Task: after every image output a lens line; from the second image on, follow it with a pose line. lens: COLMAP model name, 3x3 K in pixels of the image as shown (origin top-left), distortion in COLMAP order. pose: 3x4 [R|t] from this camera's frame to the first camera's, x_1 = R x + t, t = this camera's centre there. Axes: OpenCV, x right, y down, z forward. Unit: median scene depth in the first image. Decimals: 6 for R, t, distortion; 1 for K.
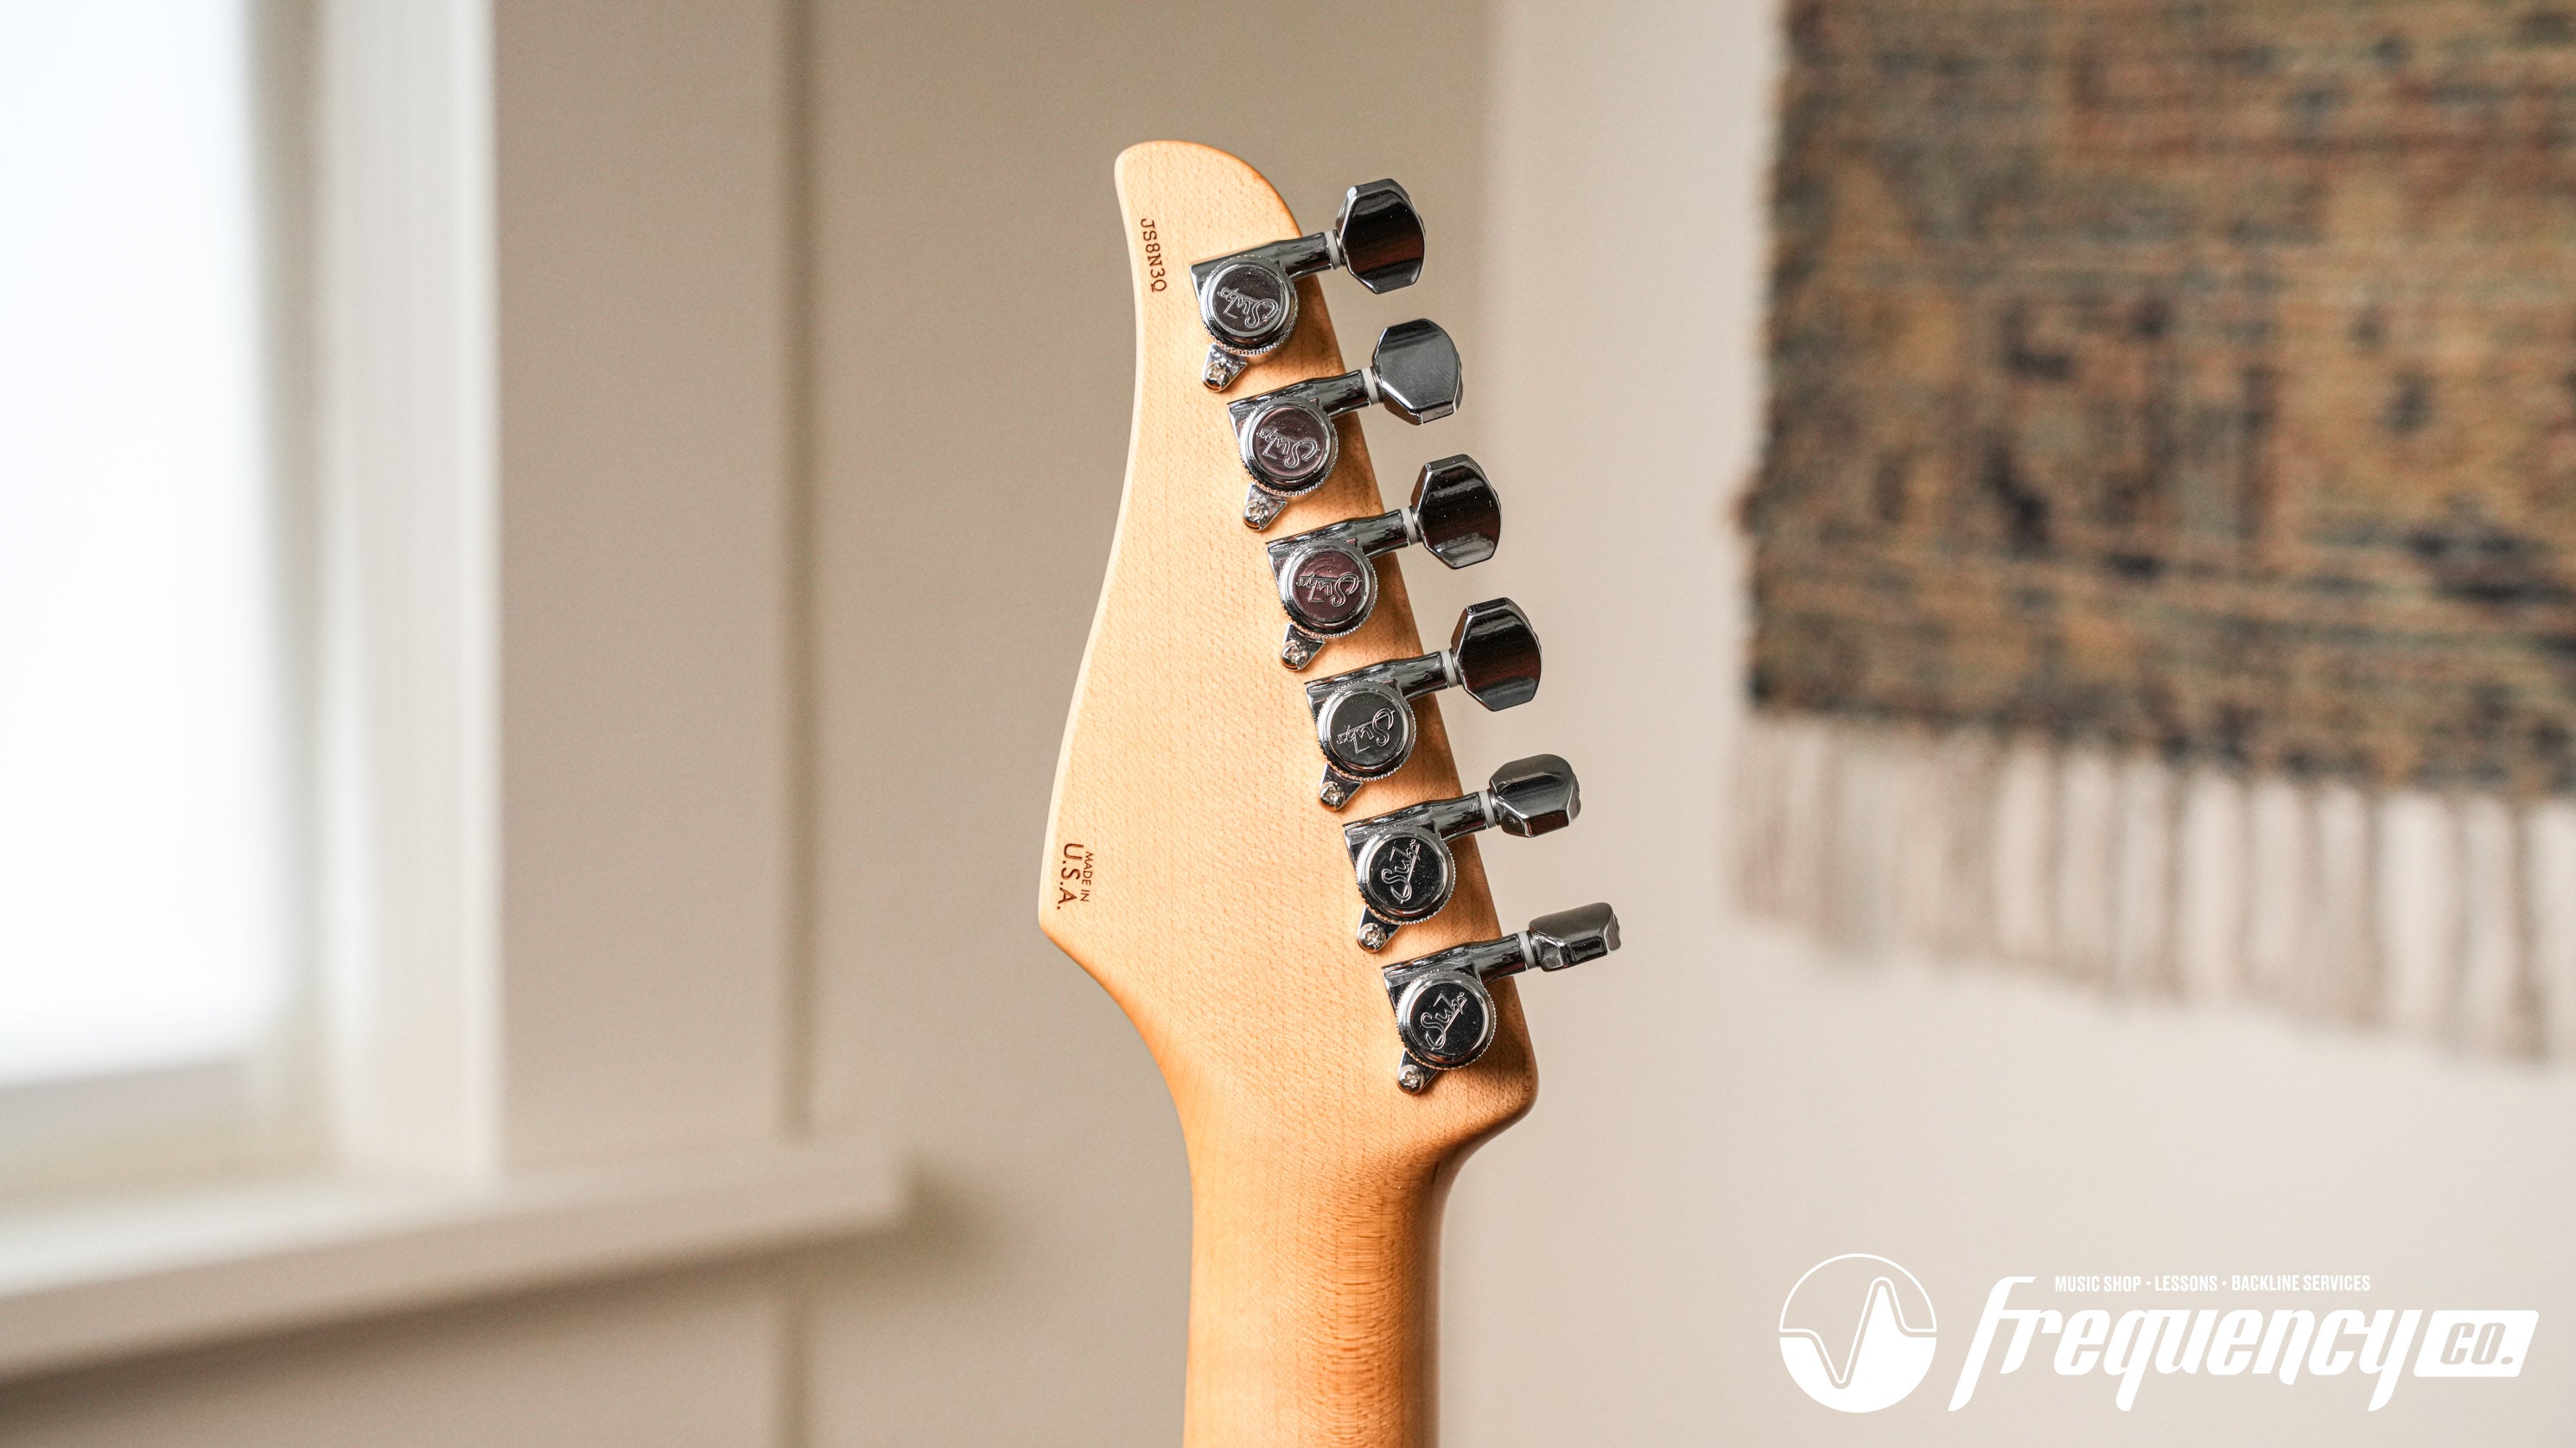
lens RADIAL K [[3853.7, 0, 1288.0], [0, 3853.7, 724.0], [0, 0, 1]] dist [0.020180, 0.673236]
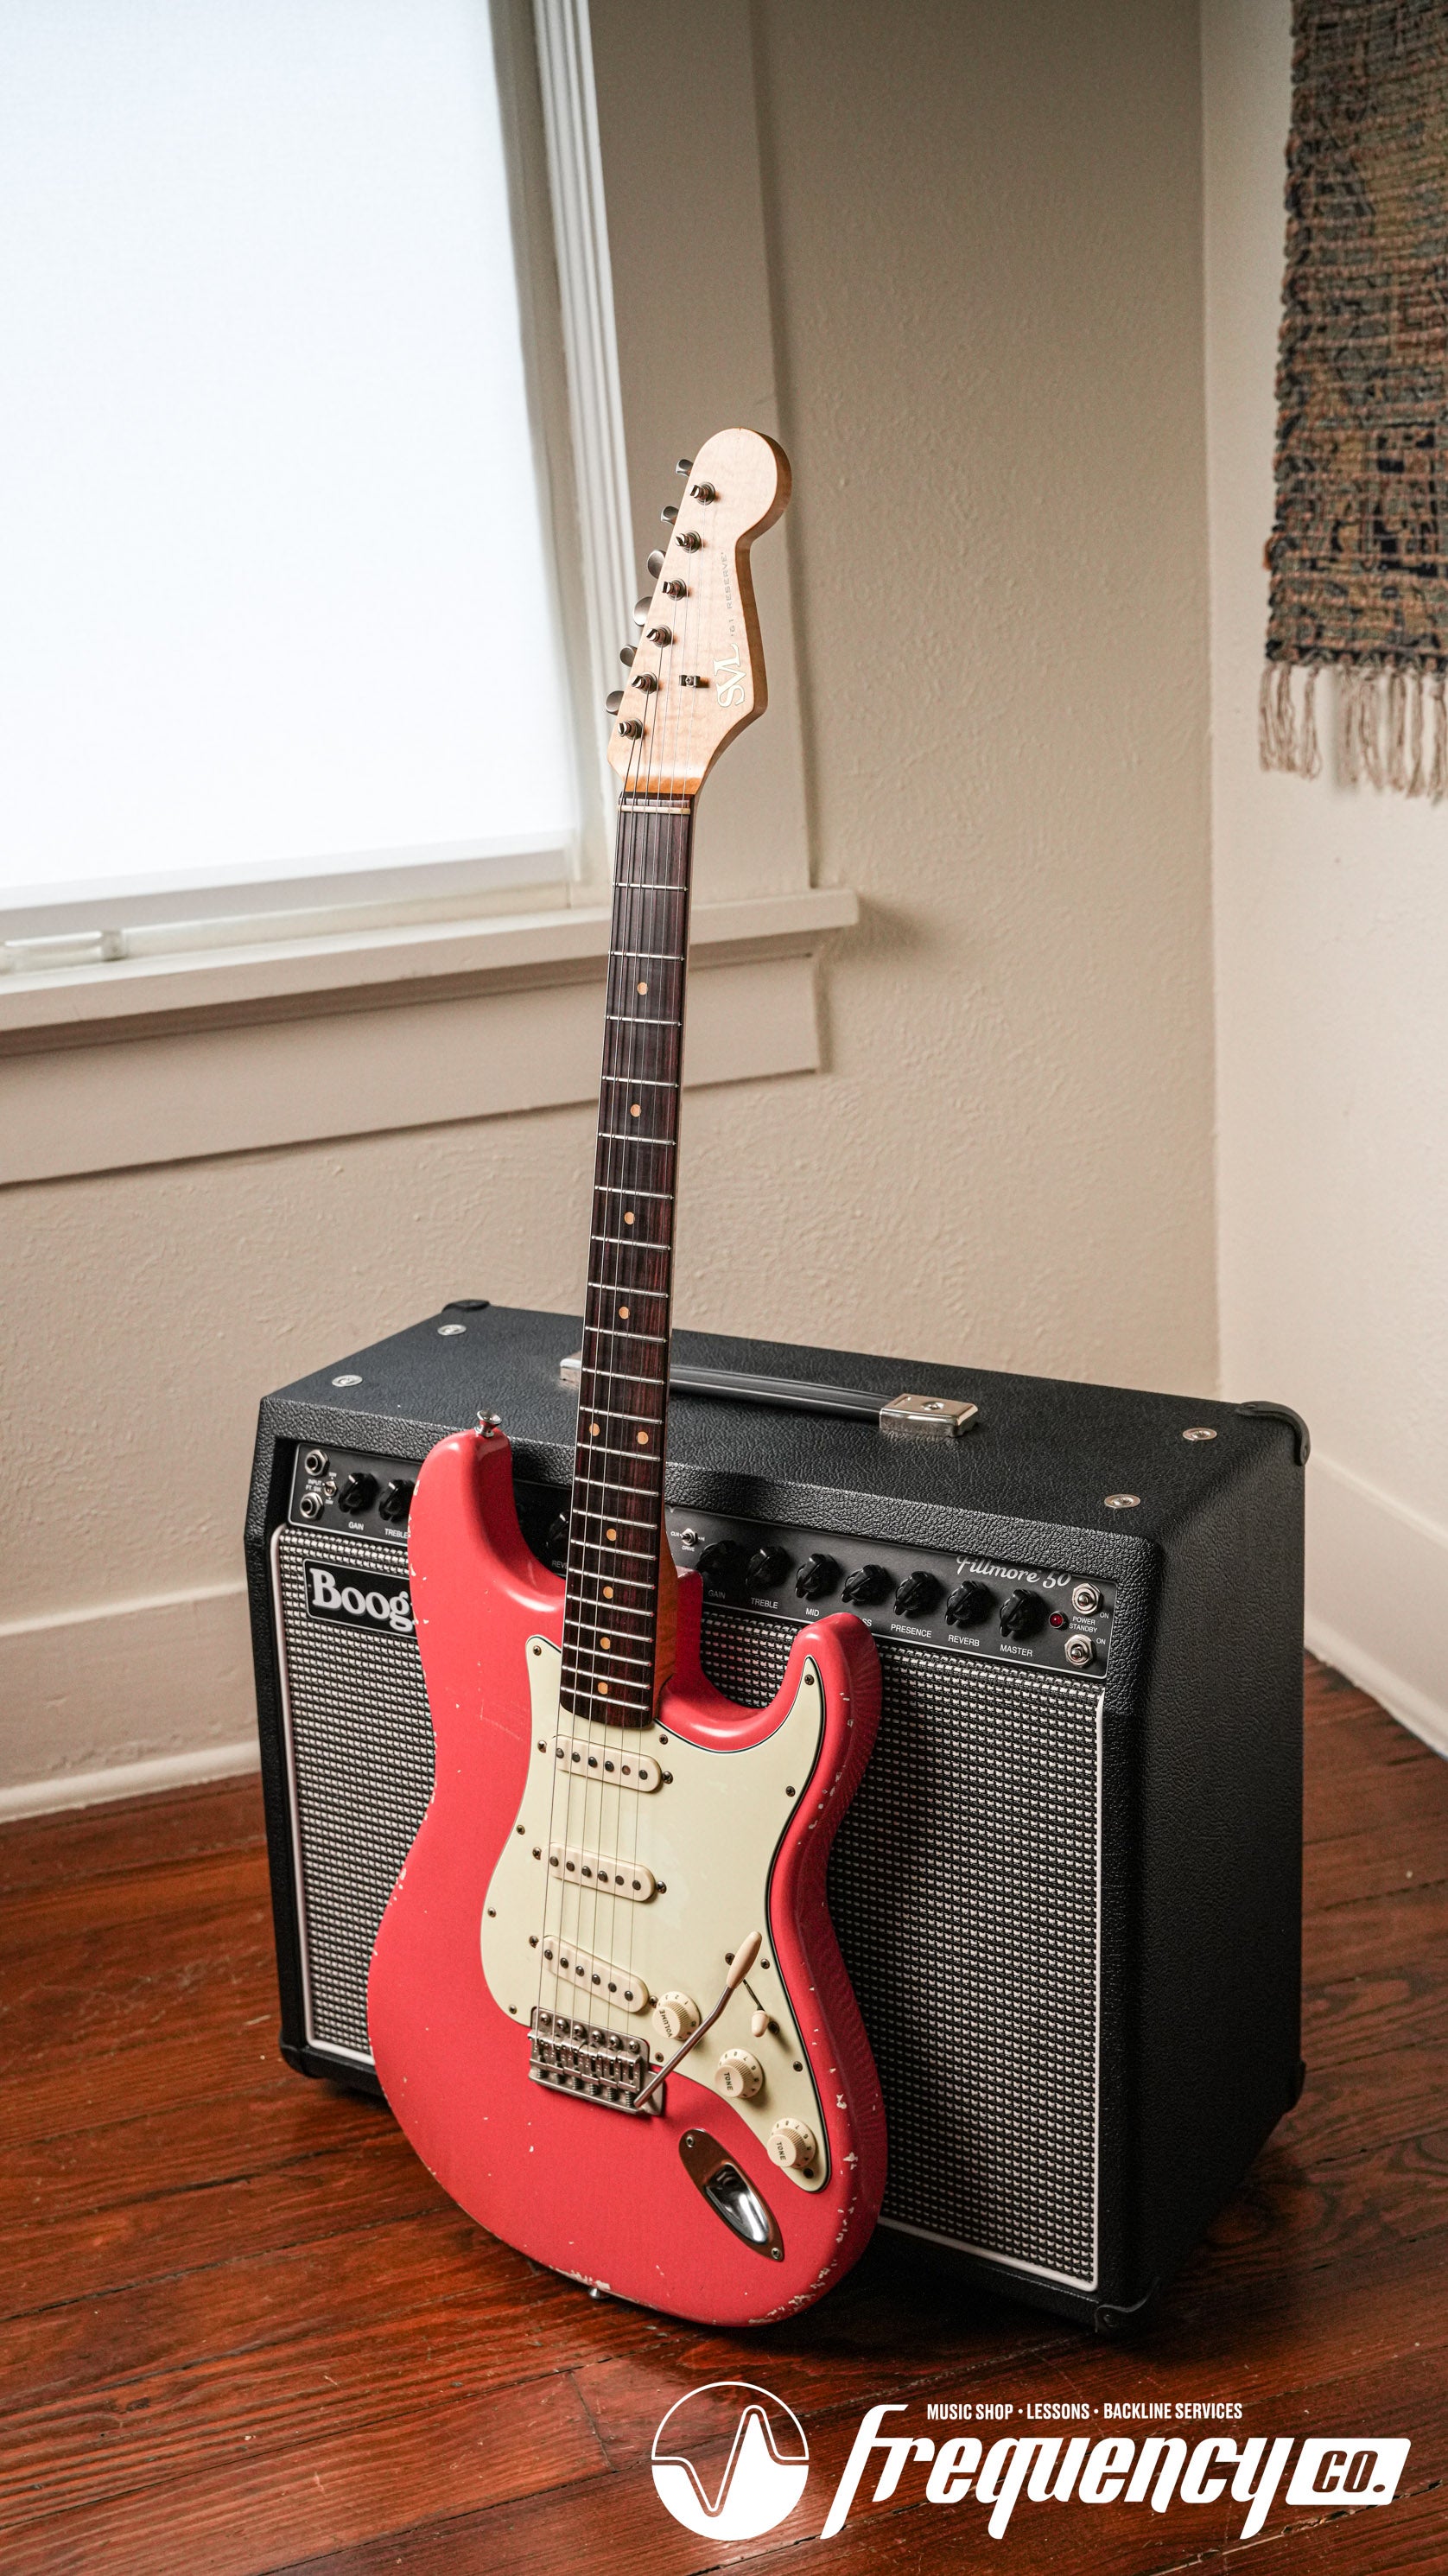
lens RADIAL K [[2733.2, 0, 718.1], [0, 2733.2, 1315.3], [0, 0, 1]] dist [-0.062416, 0.181724]
pose [[0.915260, 0.033115, -0.401501, 0.451795], [0.048266, 0.980424, 0.190891, 0.047712], [0.399962, -0.194093, 0.895744, -0.439447]]
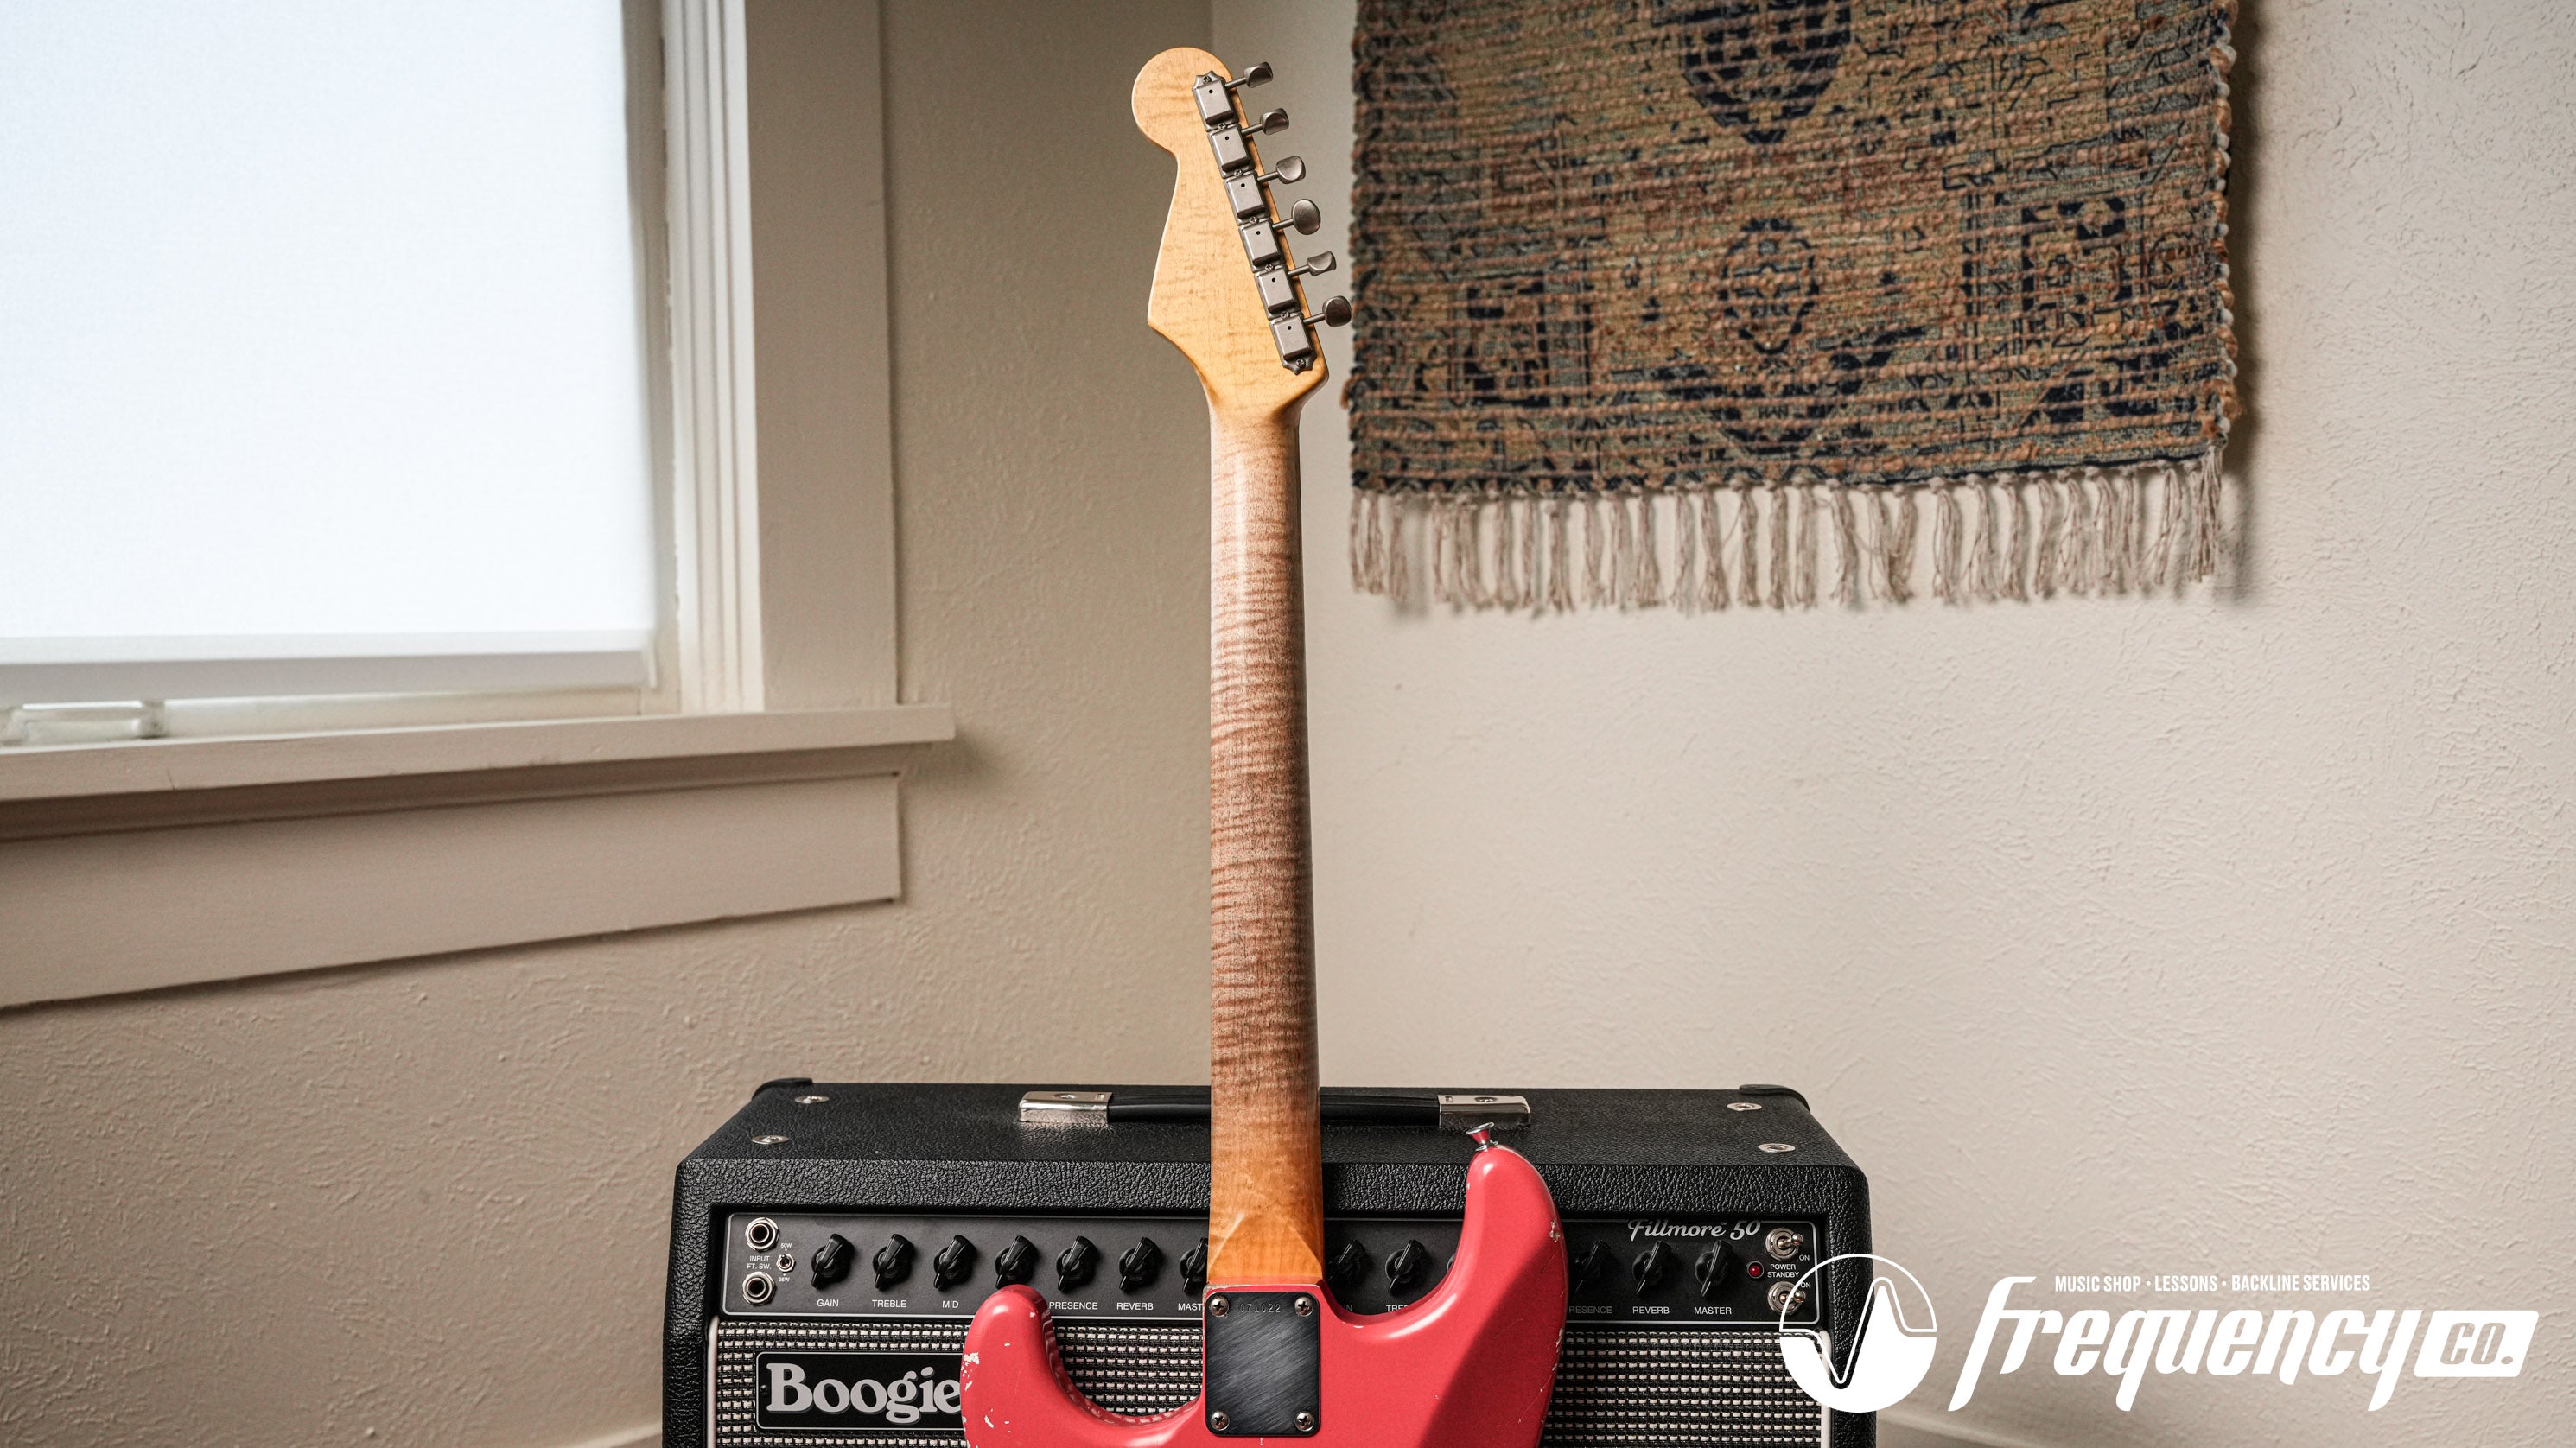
lens RADIAL K [[2733.2, 0, 1298.0], [0, 2733.2, 696.7], [0, 0, 1]] dist [-0.062416, 0.181724]
pose [[0.992095, -0.038435, 0.119456, -0.094822], [0.045810, 0.997169, -0.059623, 0.202402], [-0.116827, 0.064624, 0.991048, -0.456726]]
